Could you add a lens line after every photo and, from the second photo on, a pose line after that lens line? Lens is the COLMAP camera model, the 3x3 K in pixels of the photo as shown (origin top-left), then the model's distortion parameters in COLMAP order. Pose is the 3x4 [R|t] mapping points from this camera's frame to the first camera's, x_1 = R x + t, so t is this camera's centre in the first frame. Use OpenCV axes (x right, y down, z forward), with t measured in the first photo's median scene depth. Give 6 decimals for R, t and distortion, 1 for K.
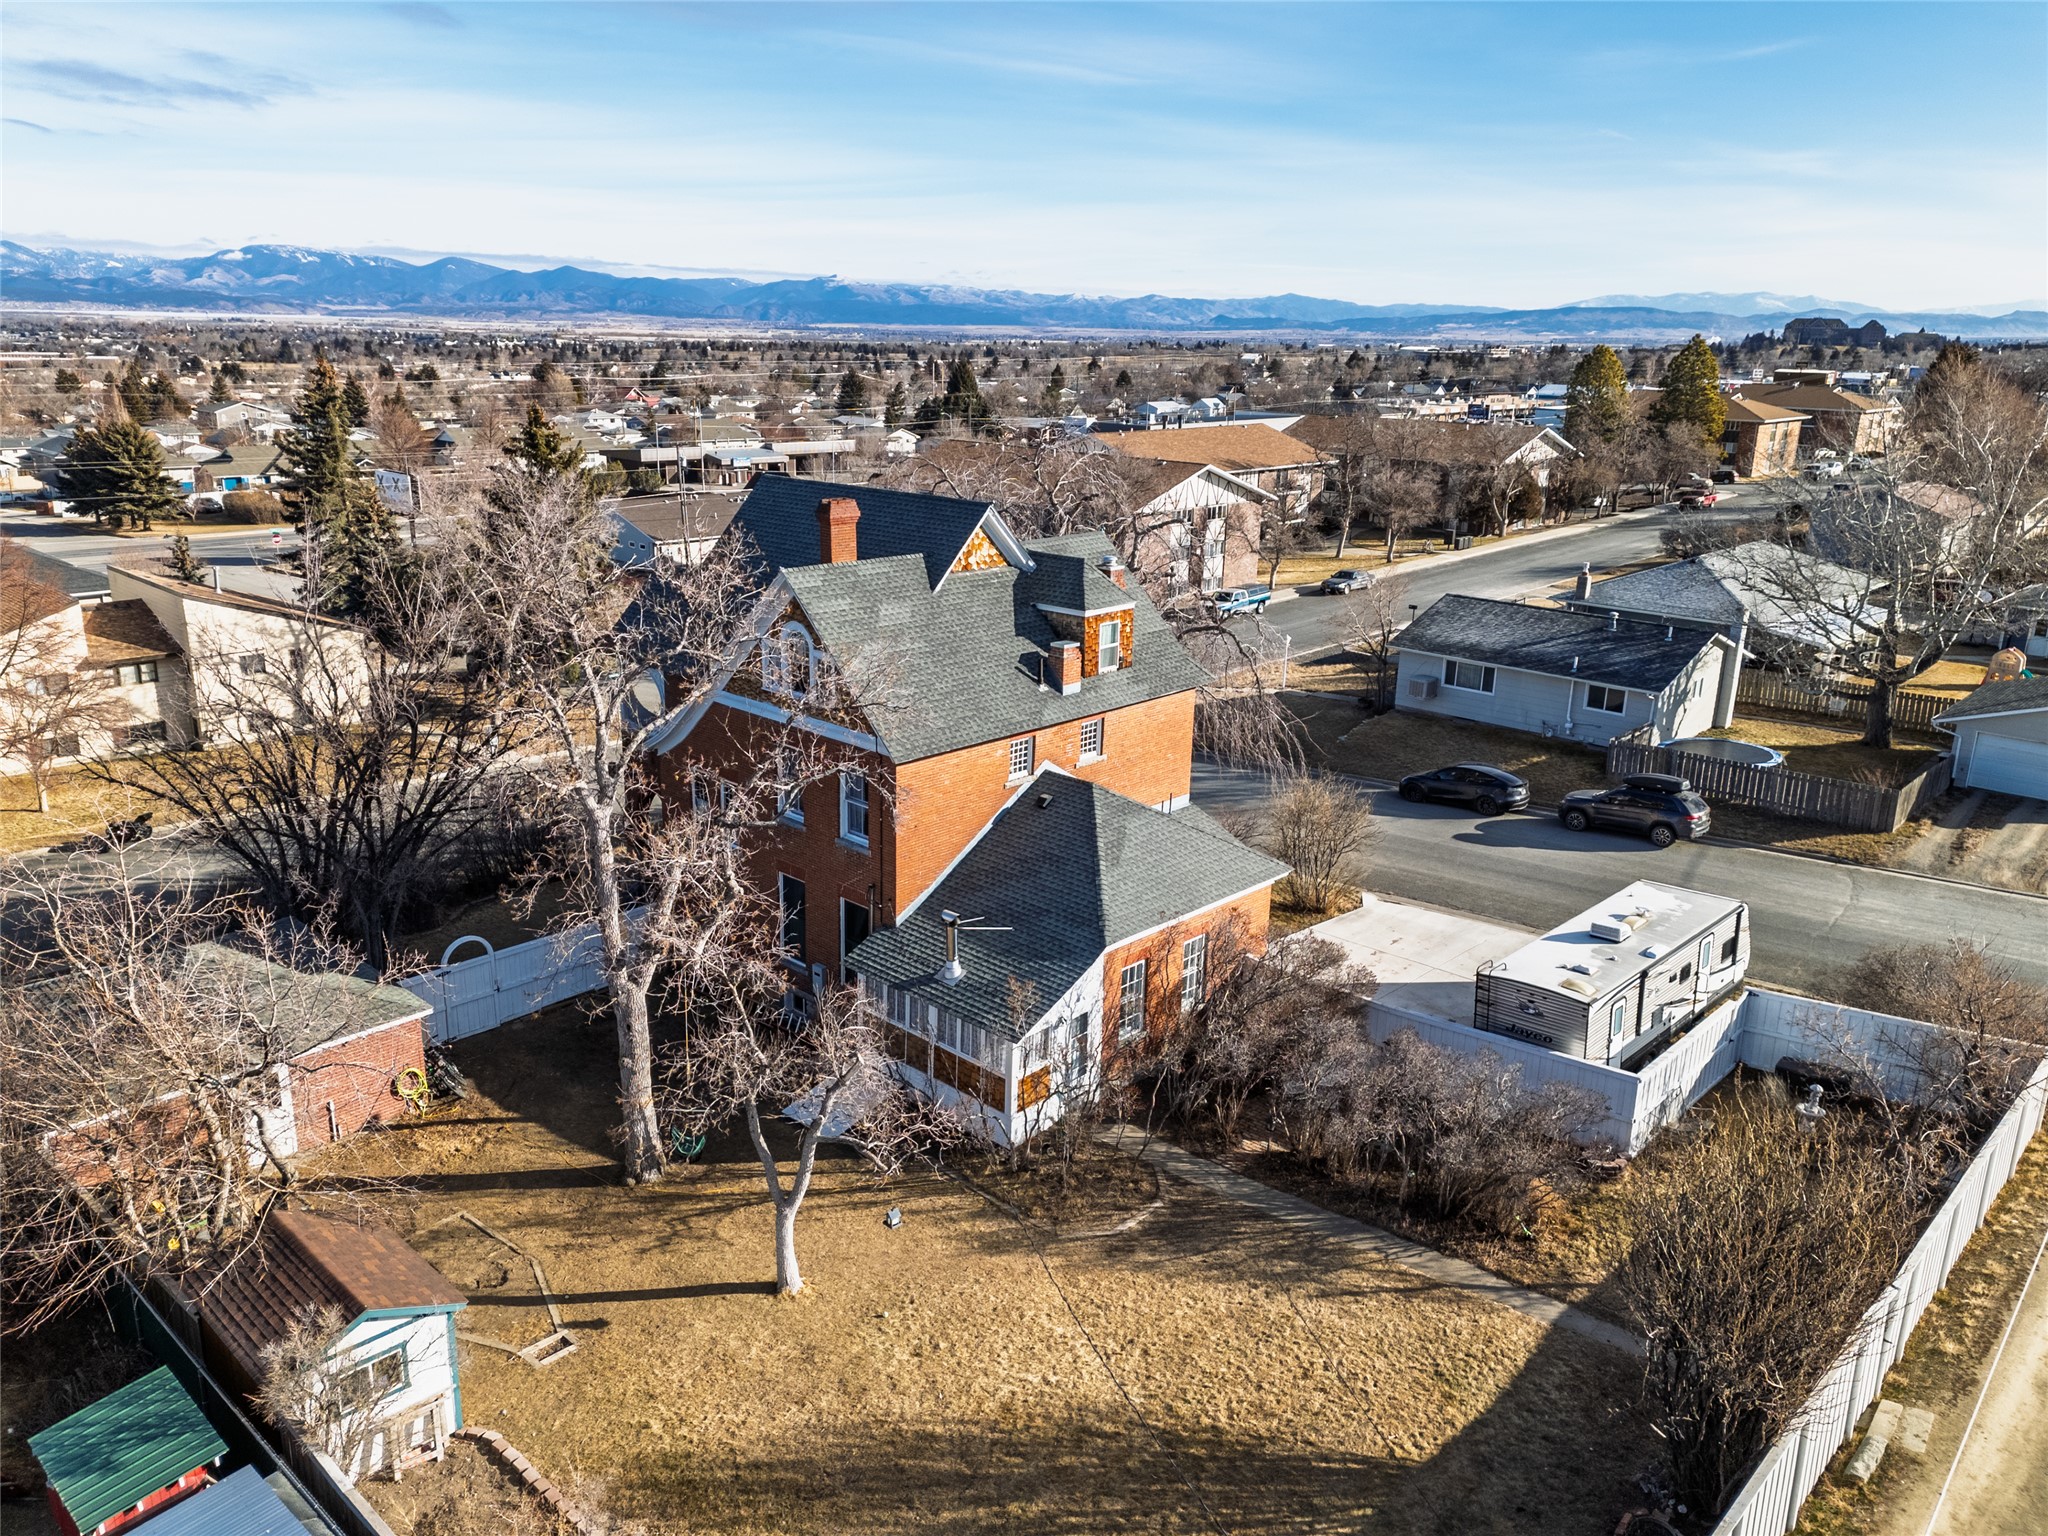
lens RADIAL K [[1487.9, 0, 1024.0], [0, 1487.9, 768.0], [0, 0, 1]] dist [0.089716, -0.093194]
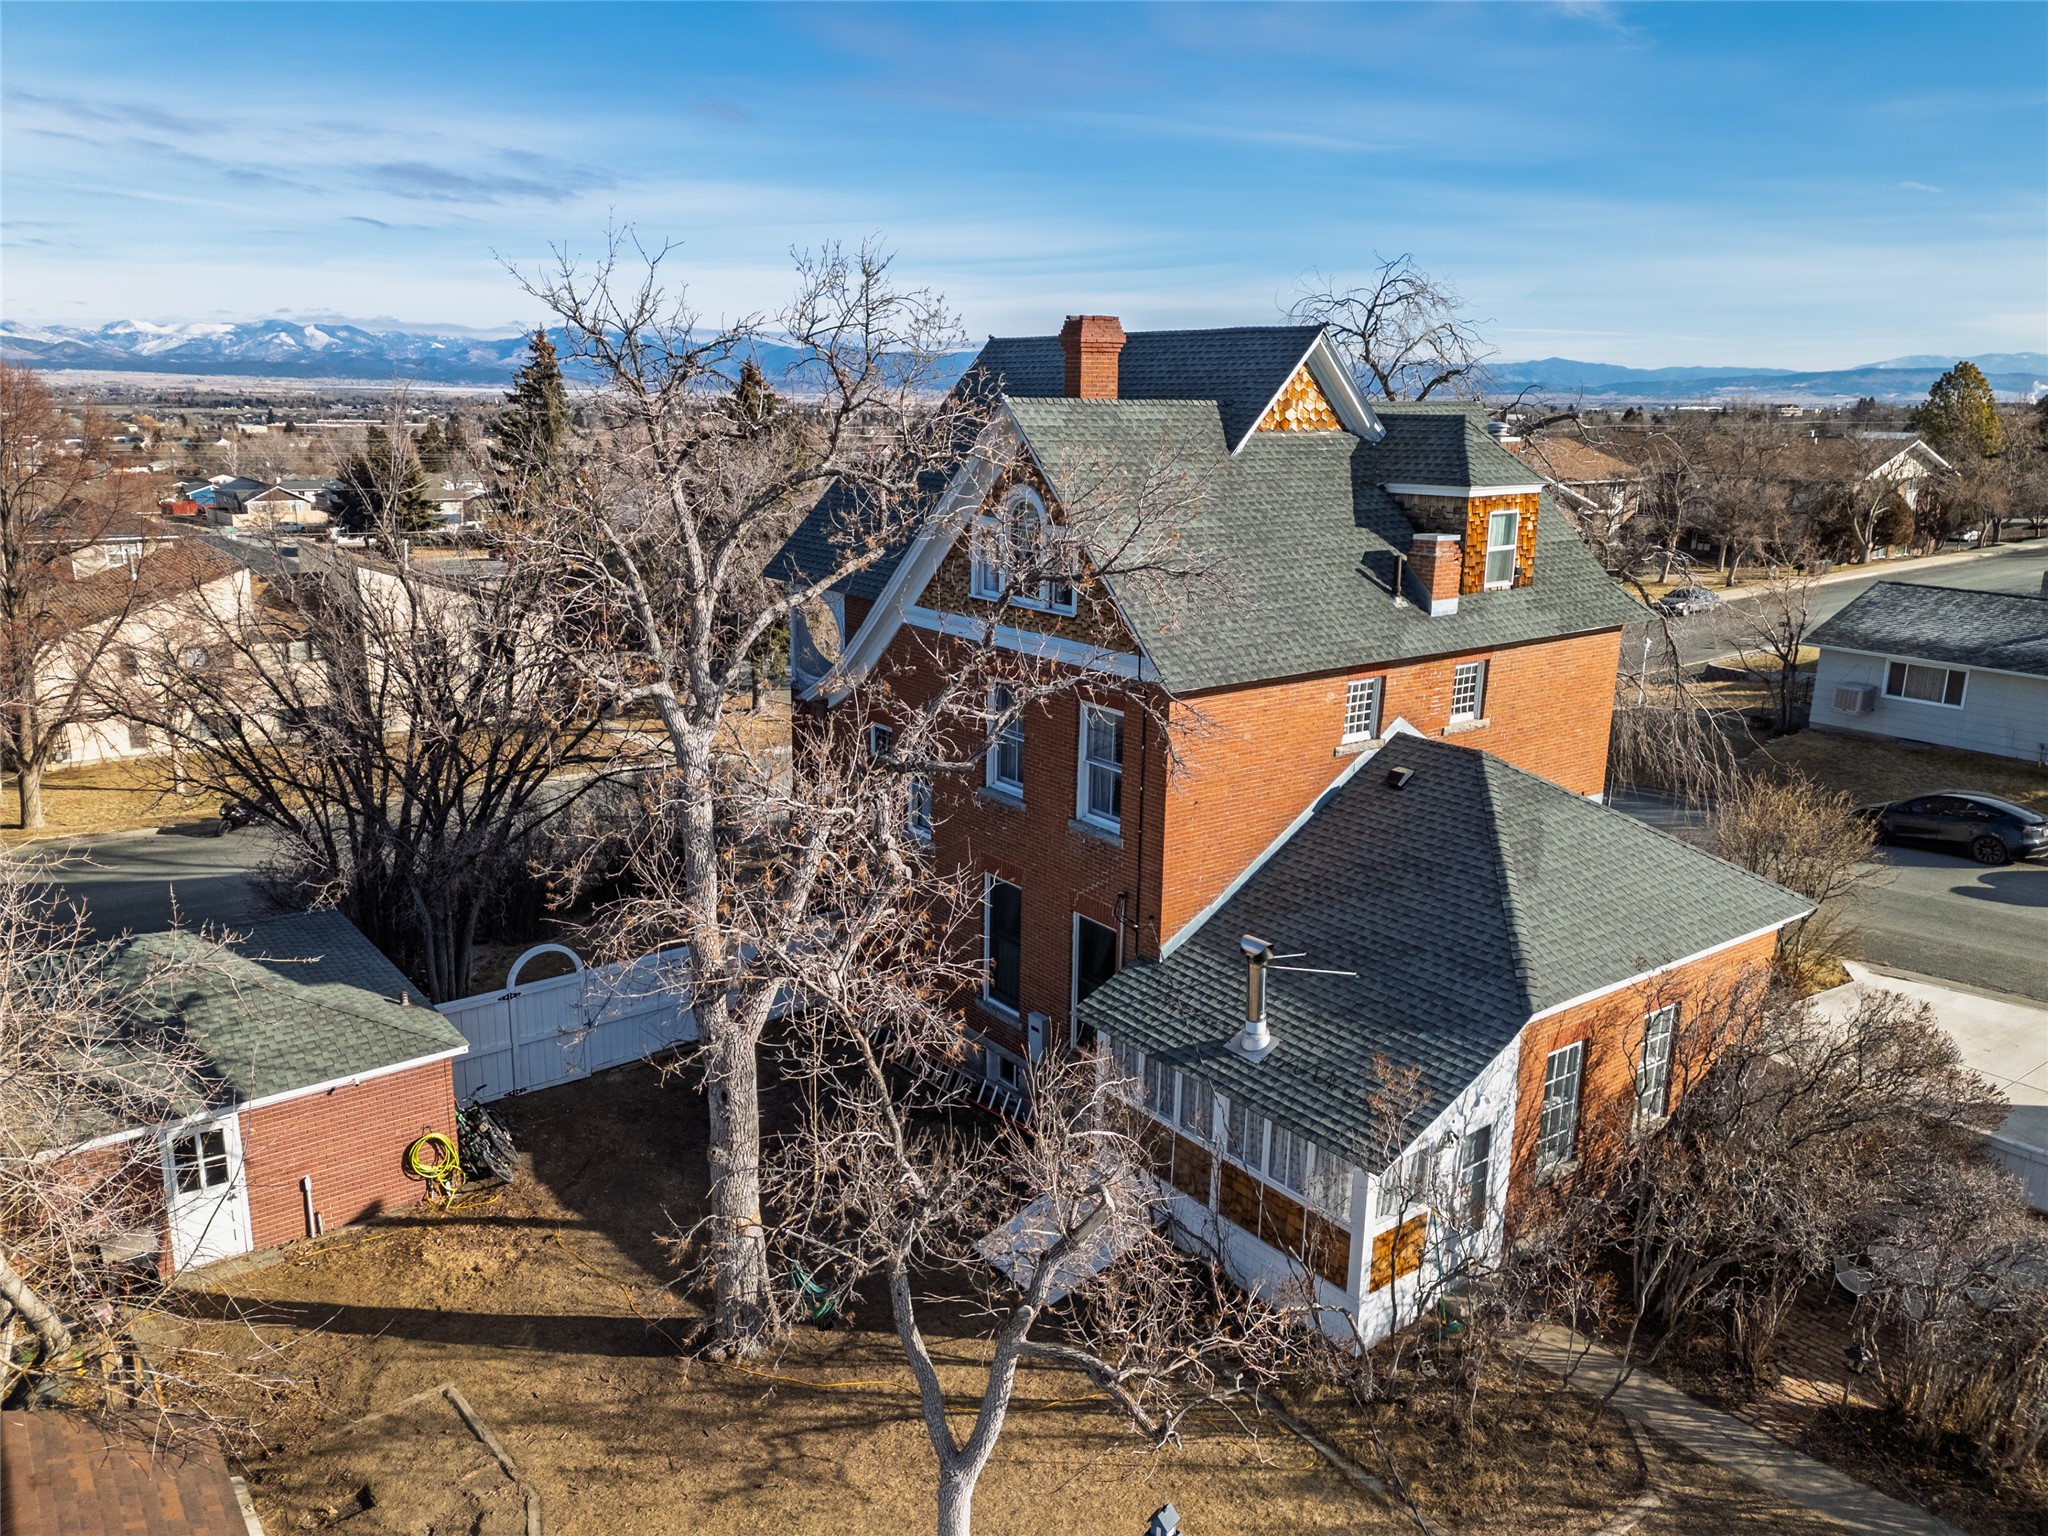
lens RADIAL K [[1484.0, 0, 1007.2], [0, 1484.0, 768.3], [0, 0, 1]] dist [0.111343, -0.163074]
pose [[0.985473, 0.030733, -0.167029, -0.048616], [-0.037799, 0.998513, -0.039292, 0.054018], [0.165573, 0.045034, 0.985169, 0.376837]]
